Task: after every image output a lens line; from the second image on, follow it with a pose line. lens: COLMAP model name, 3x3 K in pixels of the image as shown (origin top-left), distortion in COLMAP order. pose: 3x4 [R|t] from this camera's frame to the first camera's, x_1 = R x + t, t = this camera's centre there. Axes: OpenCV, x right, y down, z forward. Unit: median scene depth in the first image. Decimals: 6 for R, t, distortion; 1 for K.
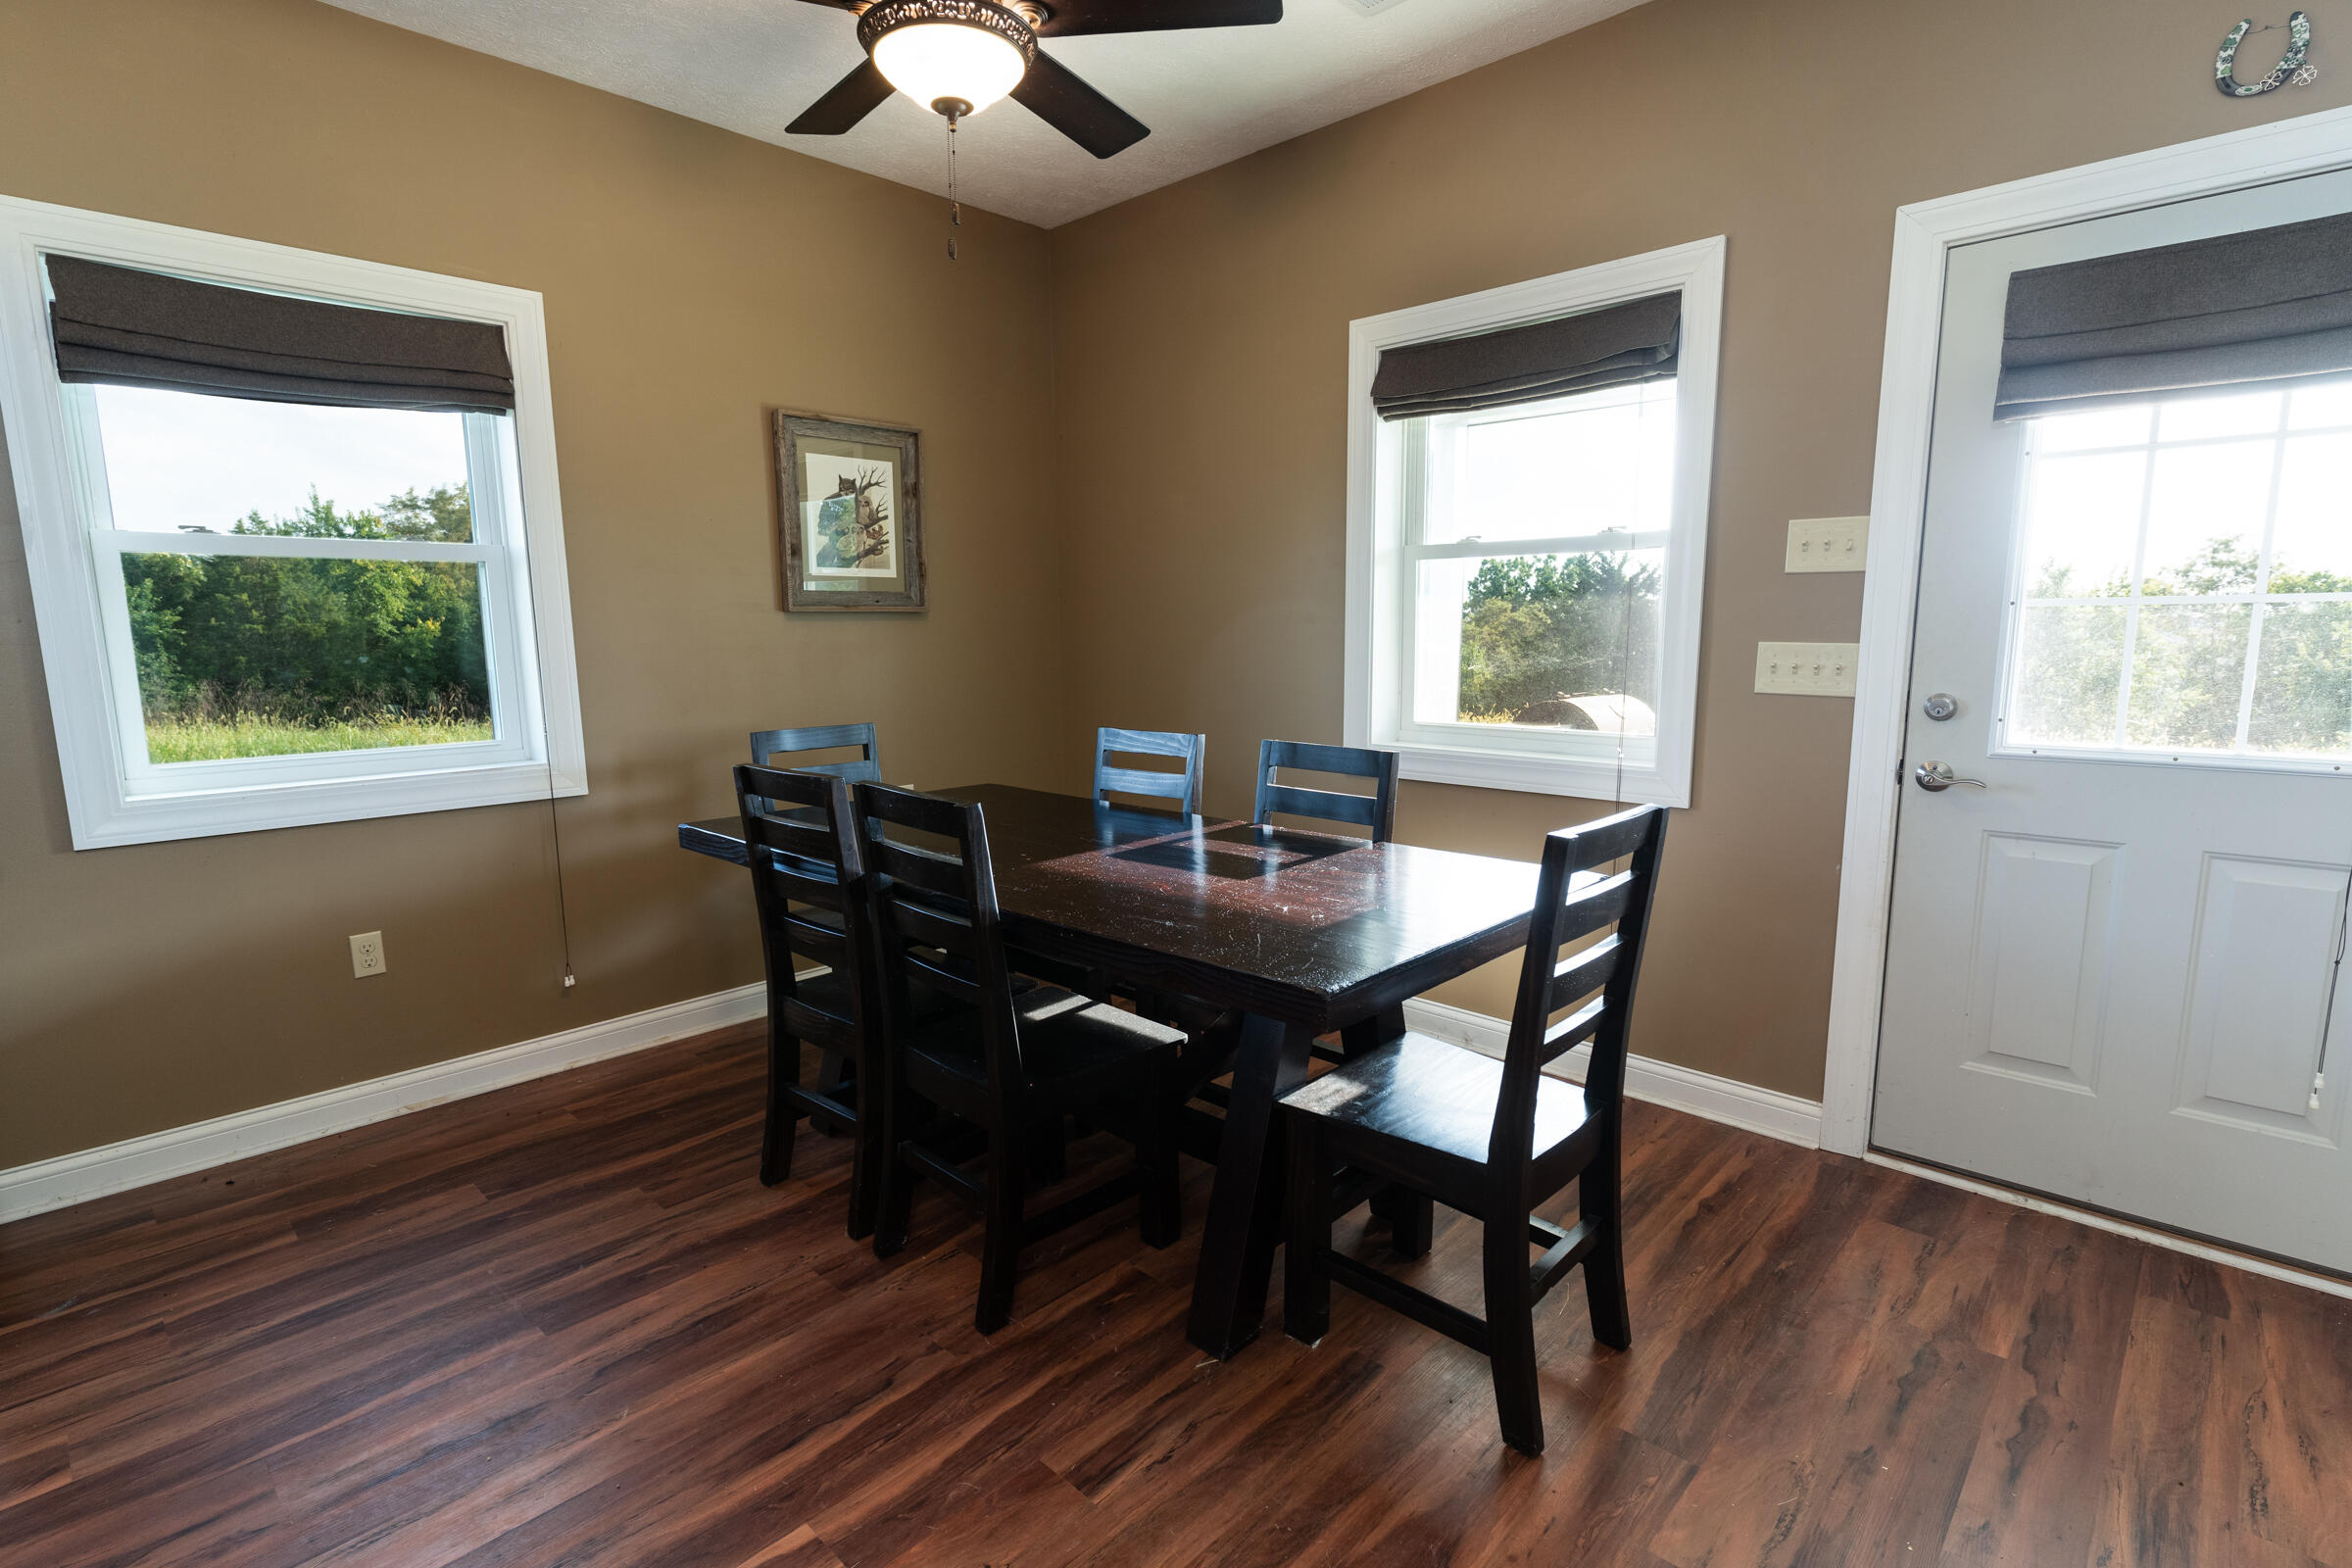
lens RADIAL K [[1113.9, 0, 1171.8], [0, 1113.9, 794.0], [0, 0, 1]] dist [-0.002153, -0.000357]
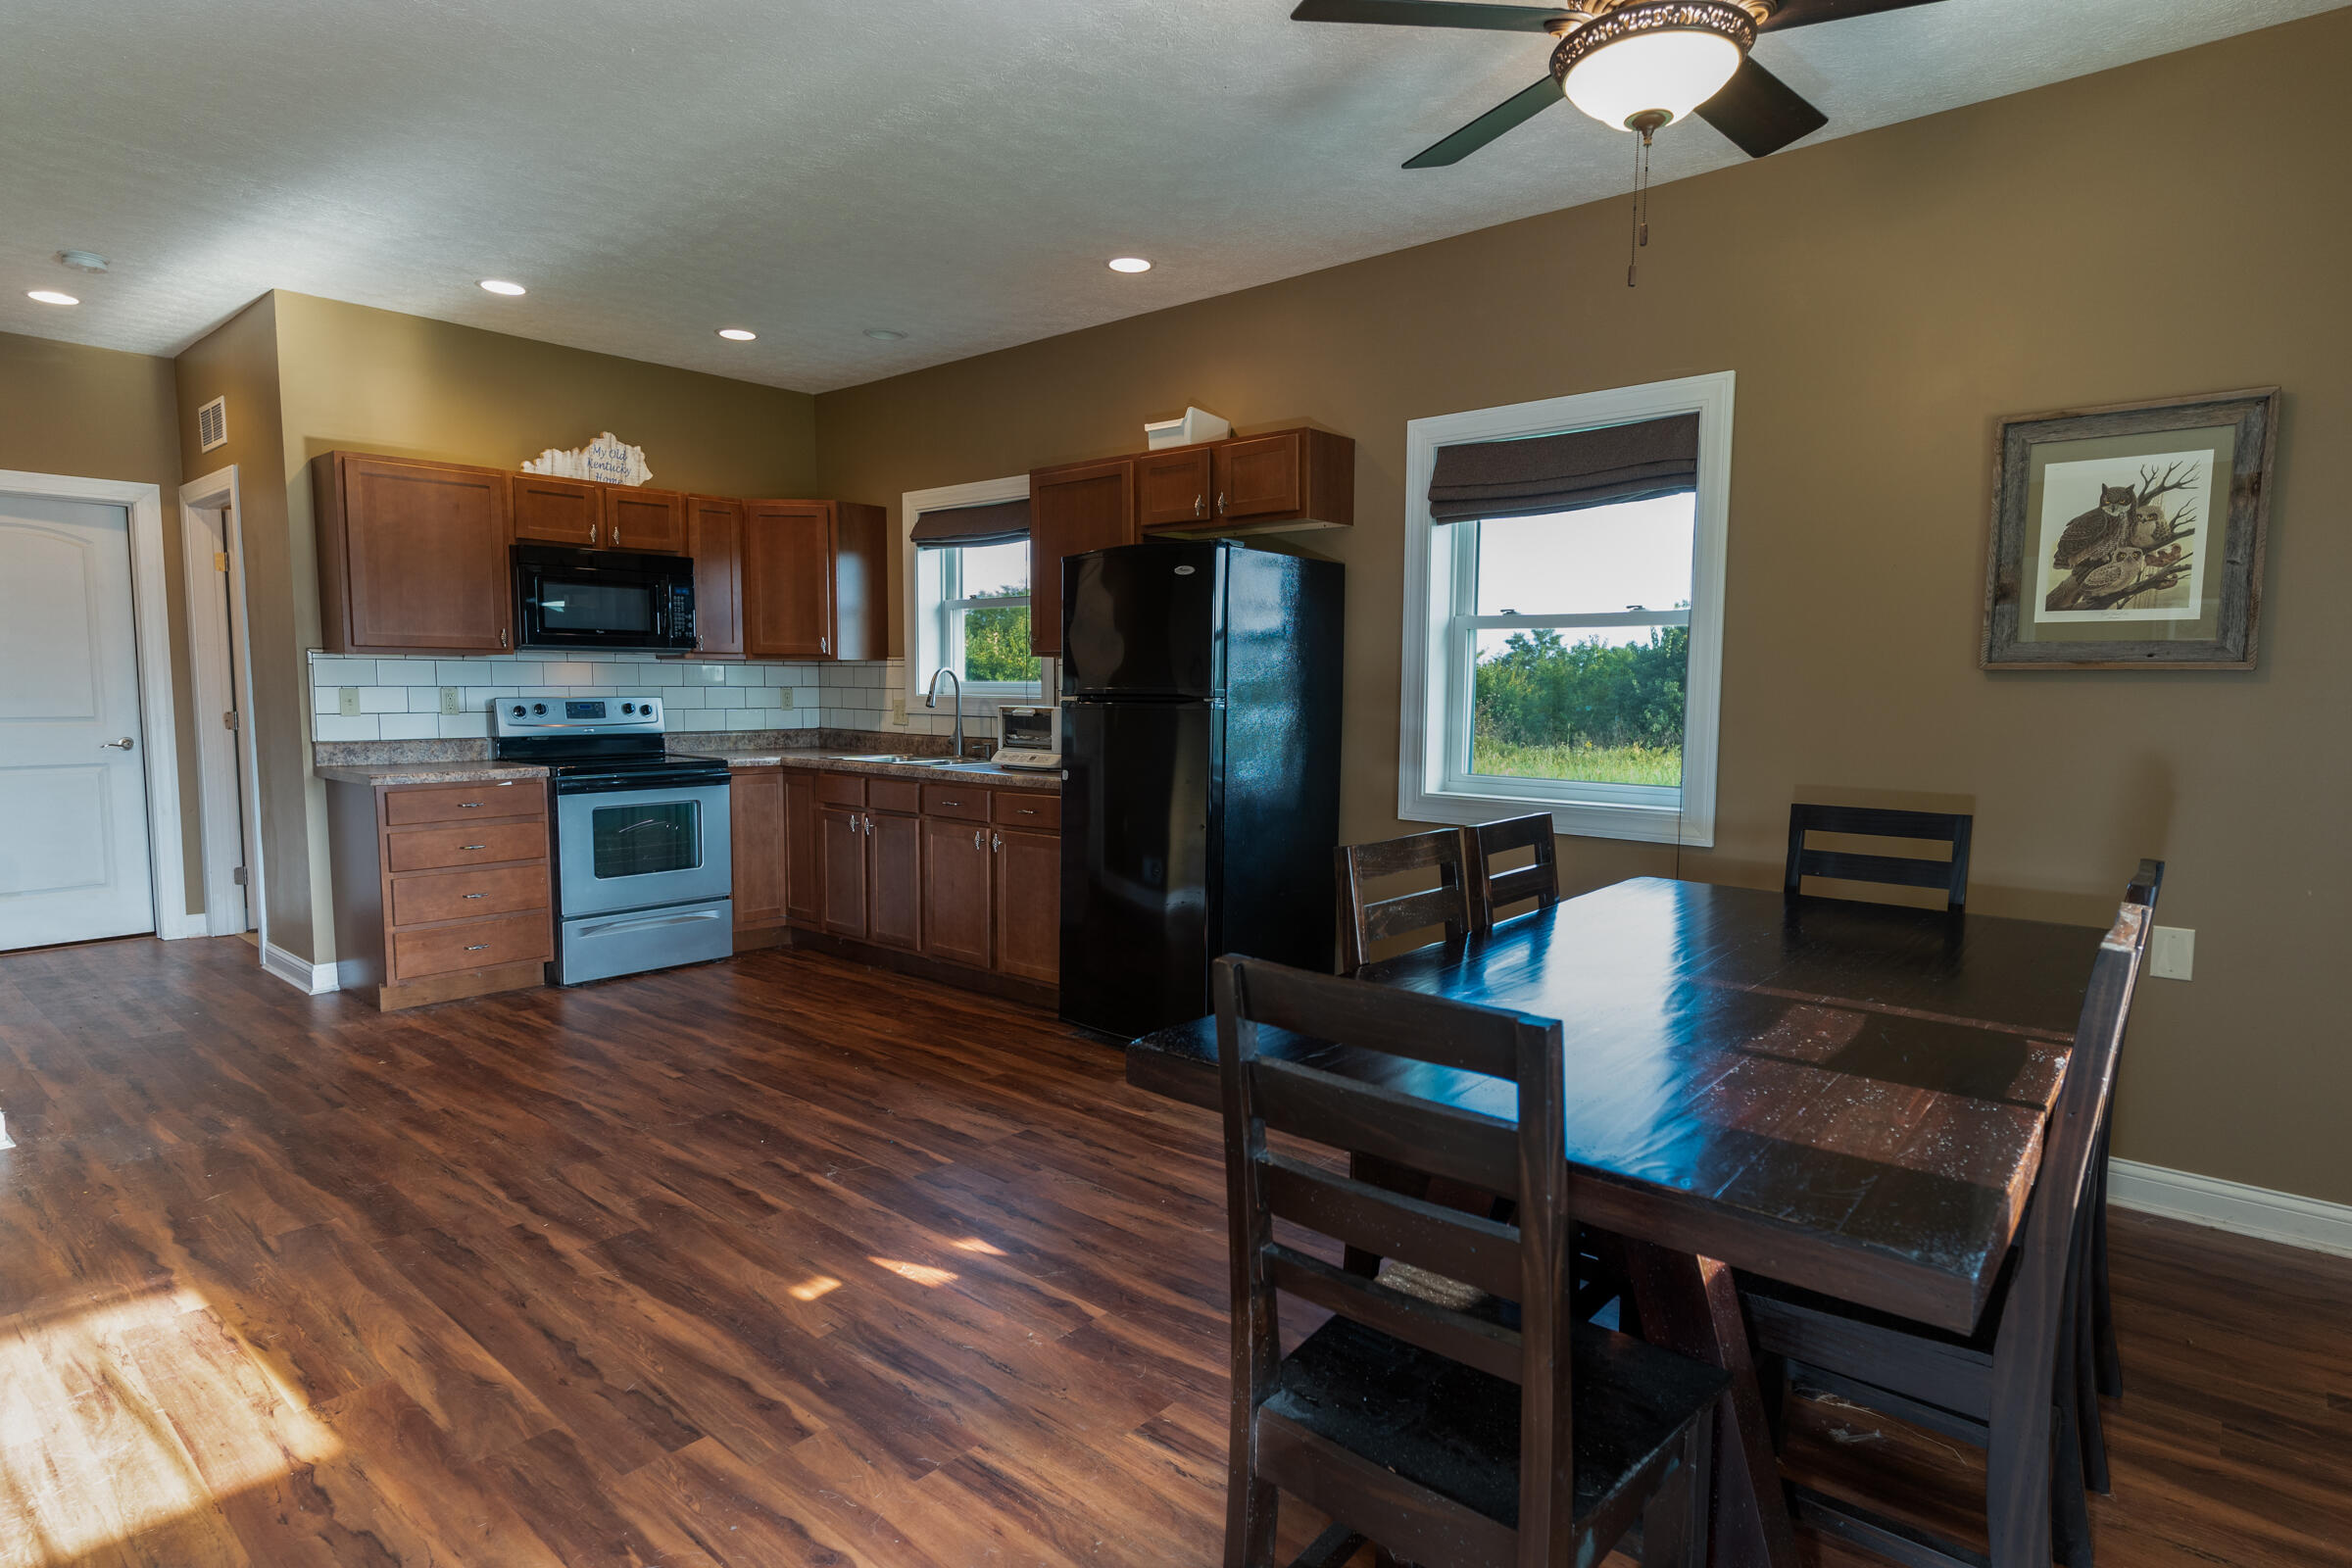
lens RADIAL K [[1250.7, 0, 1176.0], [0, 1250.7, 784.0], [0, 0, 1]] dist [0.005926, 0.001678]
pose [[0.045441, 0.090551, -0.994855, 0.500034], [-0.162399, 0.983305, 0.082082, -0.060303], [0.985678, 0.157833, 0.059387, 0.372988]]
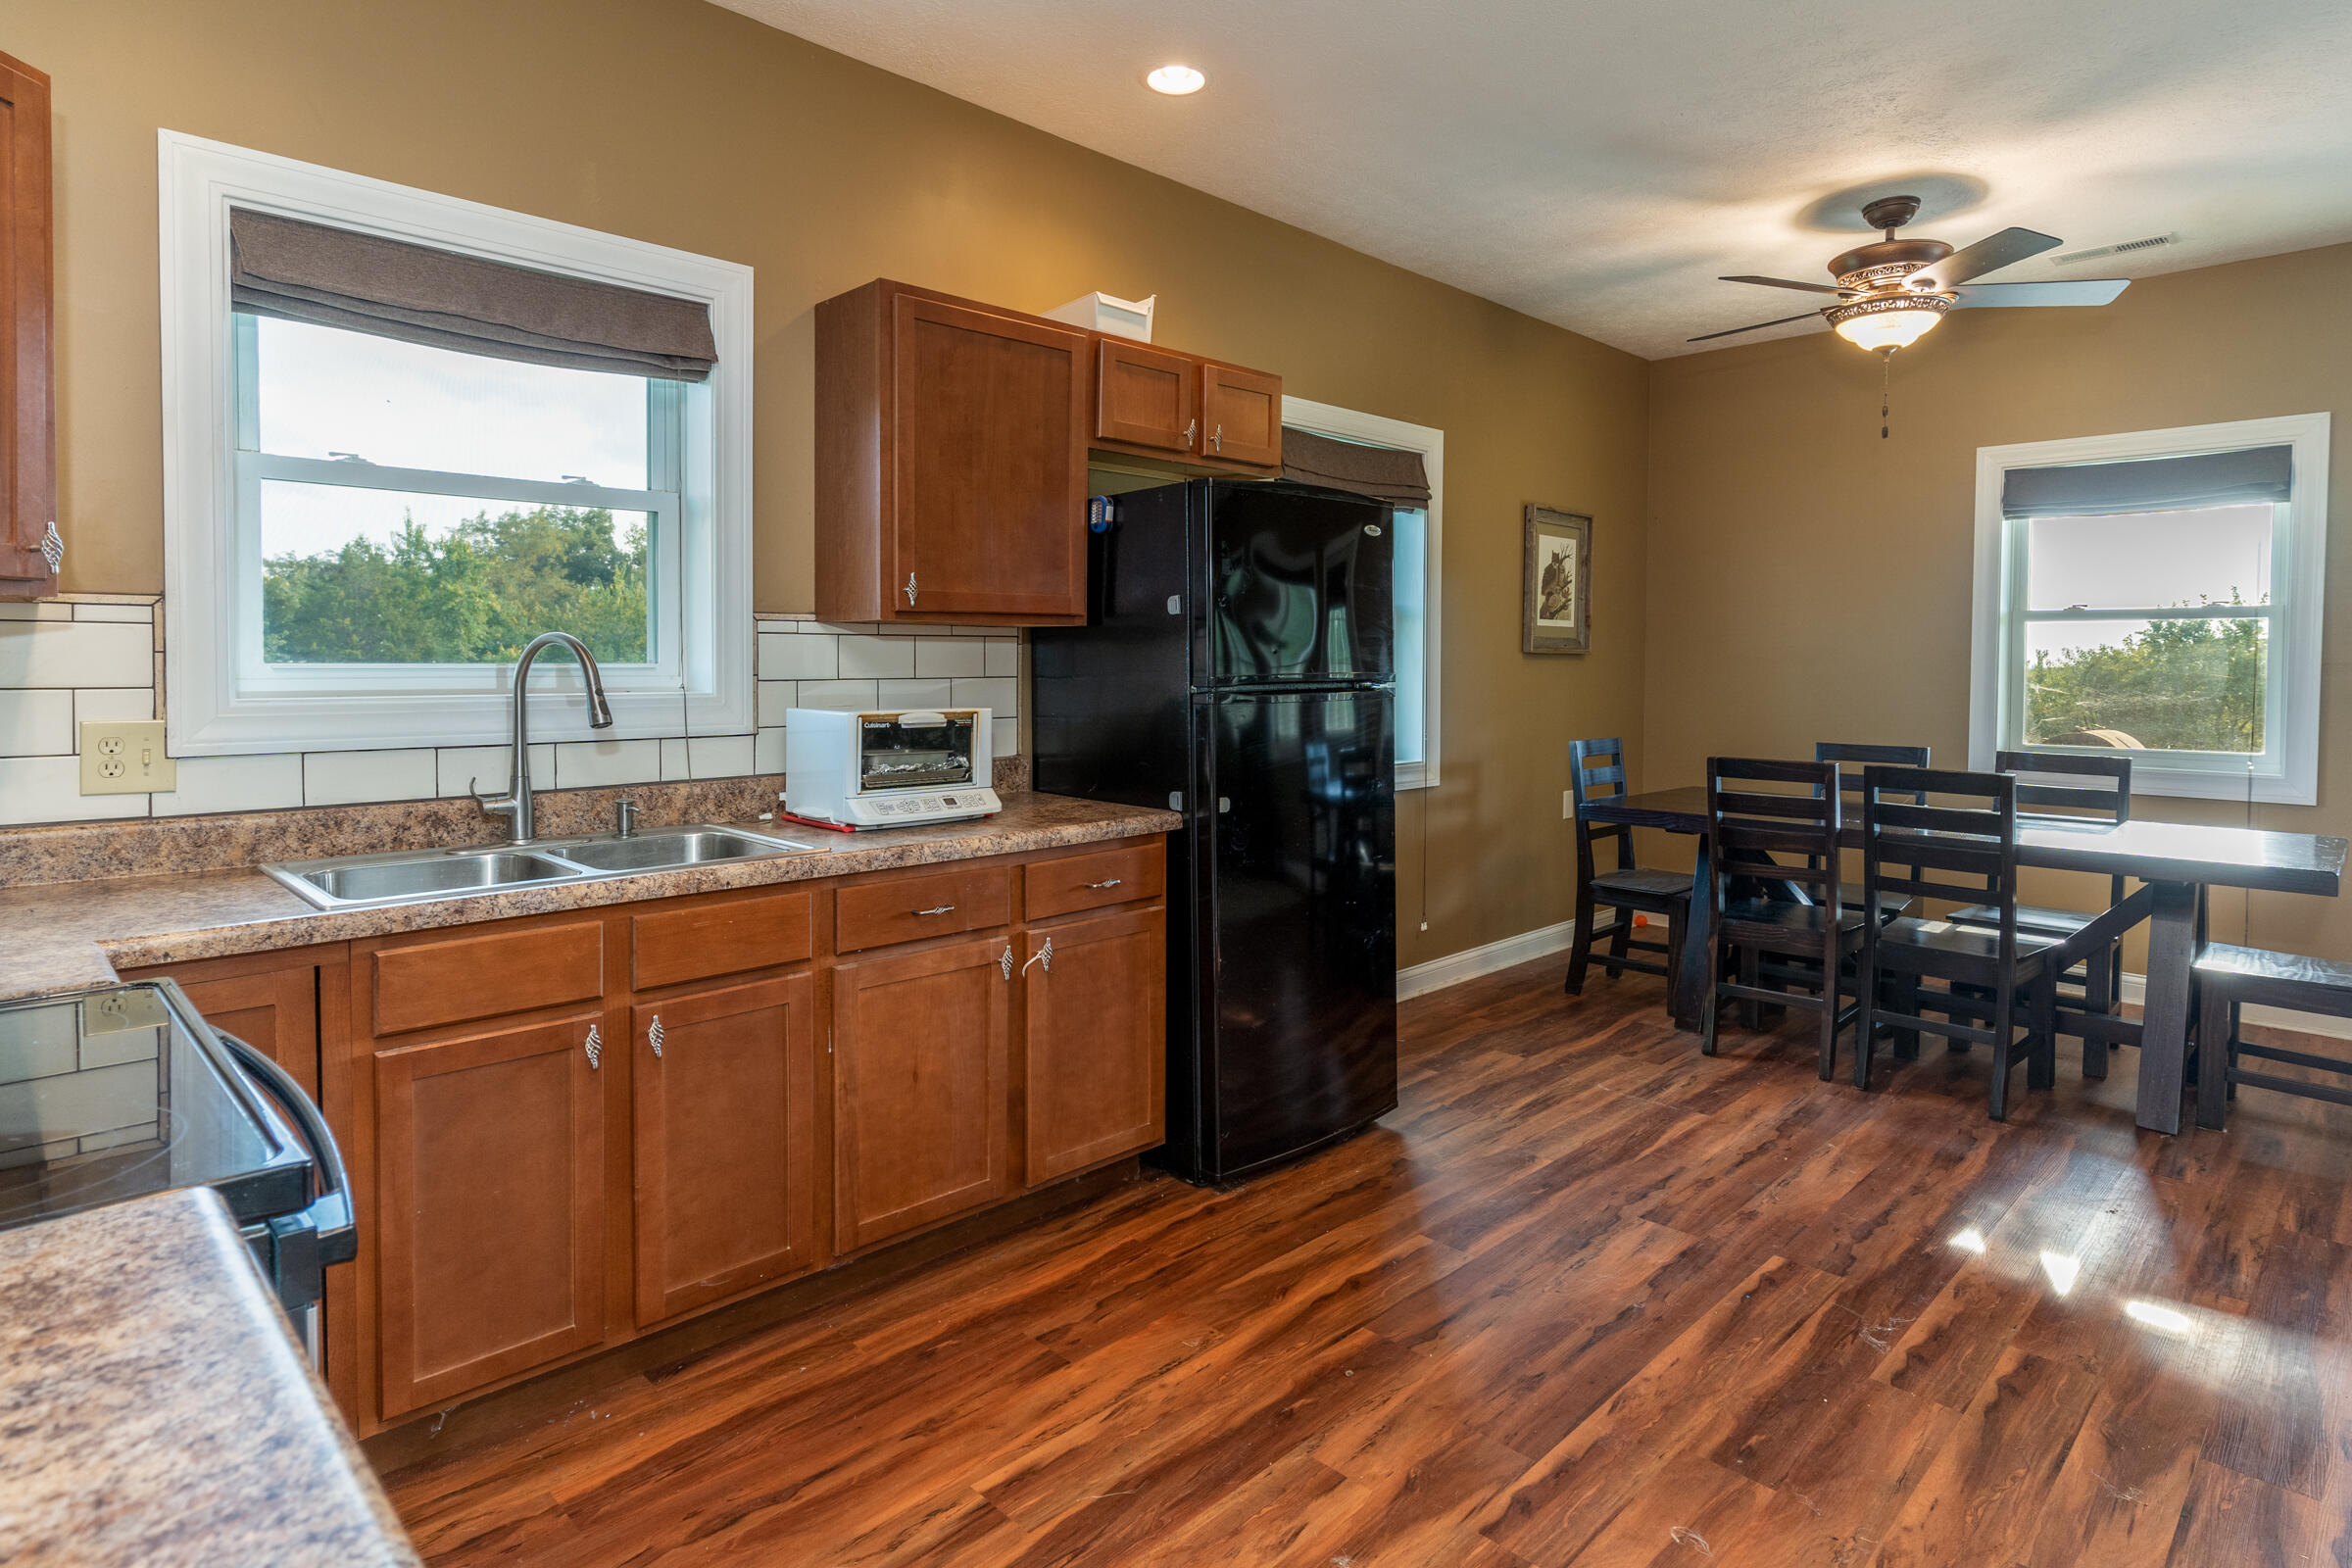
lens RADIAL K [[1258.1, 0, 1176.2], [0, 1258.1, 687.6], [0, 0, 1]] dist [-0.000362, 0.001281]
pose [[0.999412, 0.015306, -0.030672, -0.677423], [-0.019201, 0.991193, -0.131029, 0.075105], [0.028396, 0.131541, 0.990904, -0.450349]]
